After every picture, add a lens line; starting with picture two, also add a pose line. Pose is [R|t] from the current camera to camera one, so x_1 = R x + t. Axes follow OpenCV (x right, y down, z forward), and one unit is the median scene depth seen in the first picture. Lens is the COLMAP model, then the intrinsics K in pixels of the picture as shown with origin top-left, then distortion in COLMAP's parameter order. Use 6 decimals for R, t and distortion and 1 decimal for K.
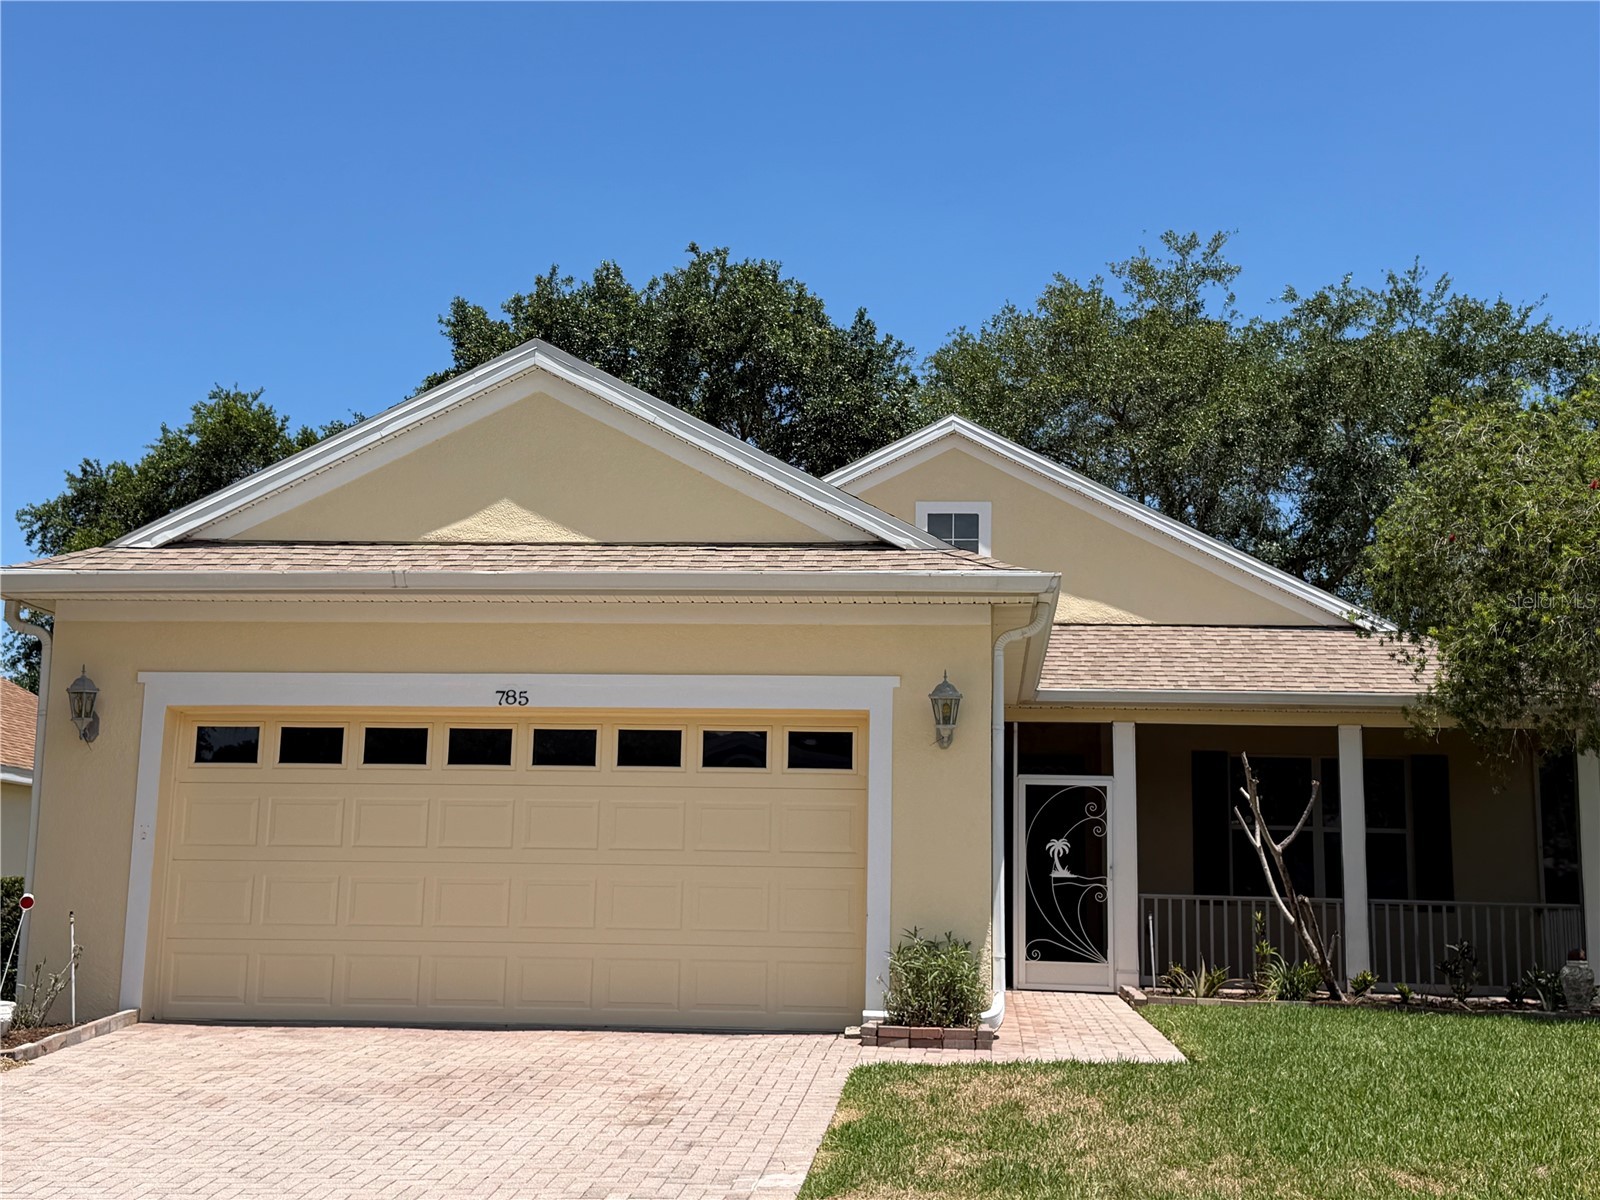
lens RADIAL K [[1999.2, 0, 800.0], [0, 1999.2, 600.0], [0, 0, 1]] dist [0.125787, -0.014052]
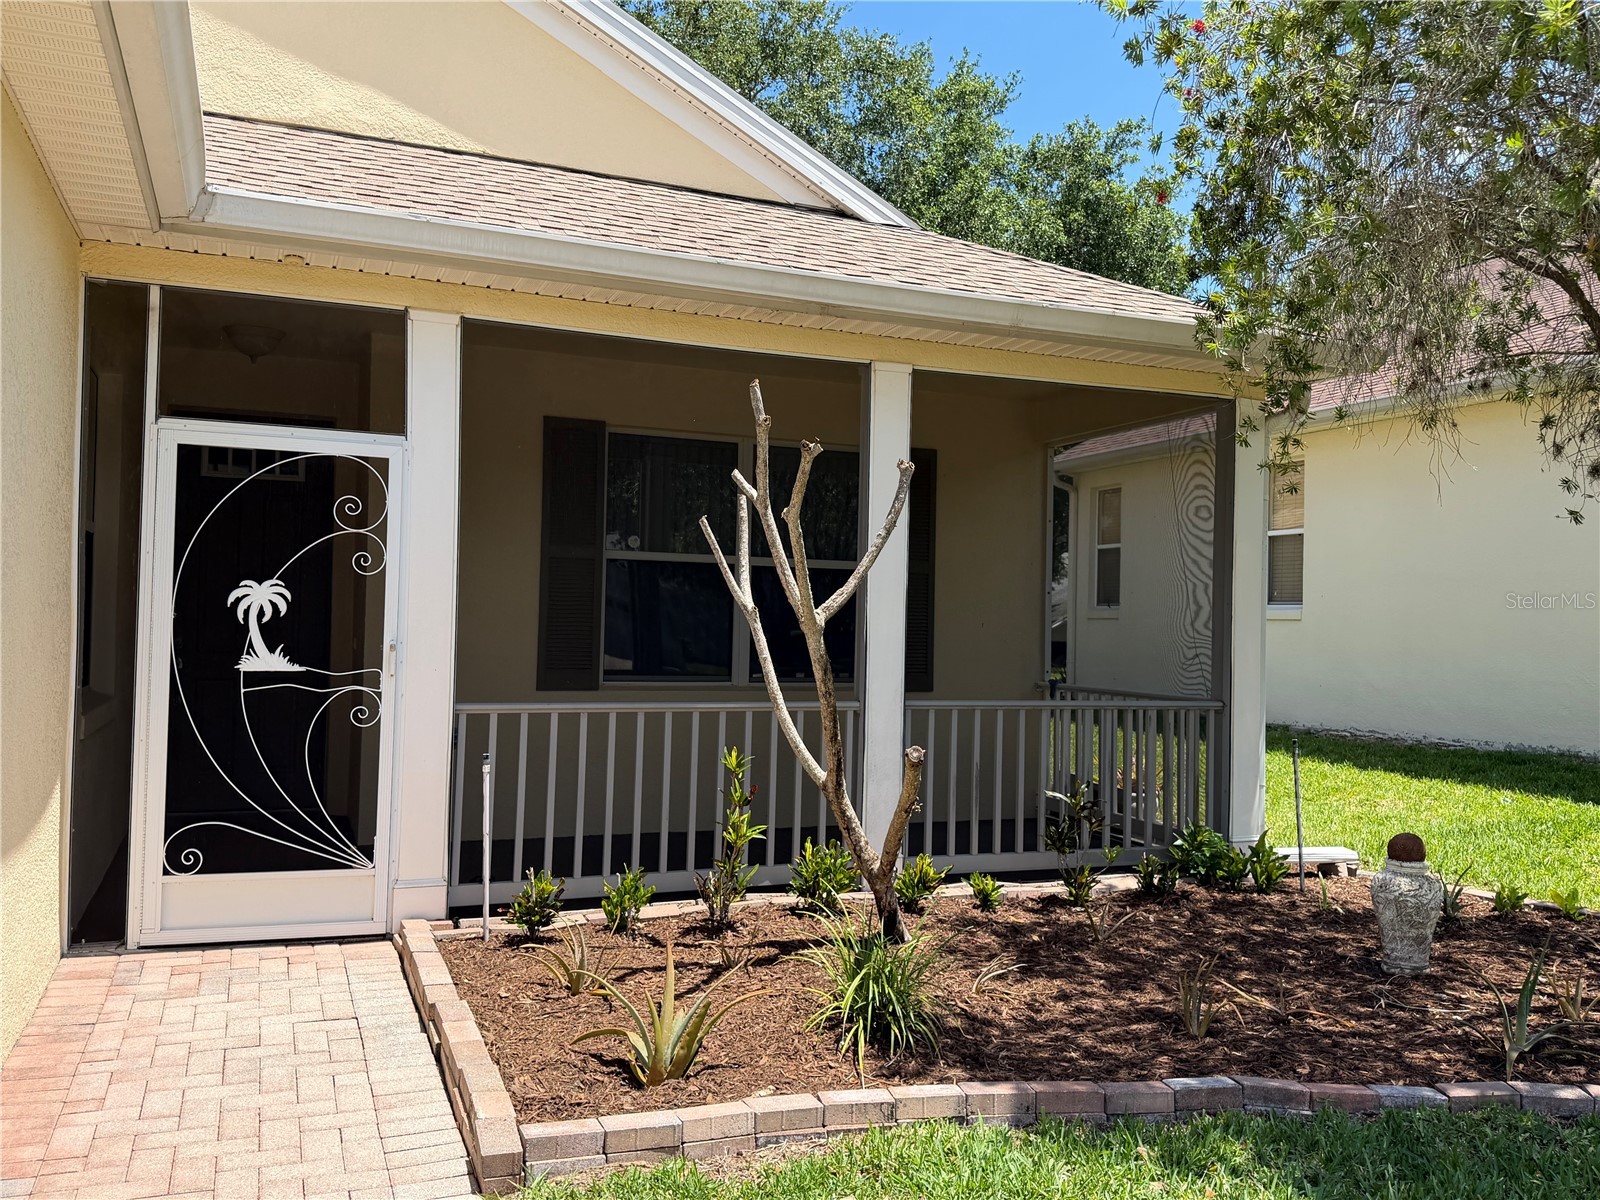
lens RADIAL K [[1157.8, 0, 800.0], [0, 1157.8, 600.0], [0, 0, 1]] dist [-0.000193, -0.002320]
pose [[0.895964, 0.007575, 0.444062, 0.123054], [-0.076040, 0.987707, 0.136574, 0.082701], [-0.437569, -0.156132, 0.885526, 0.743901]]
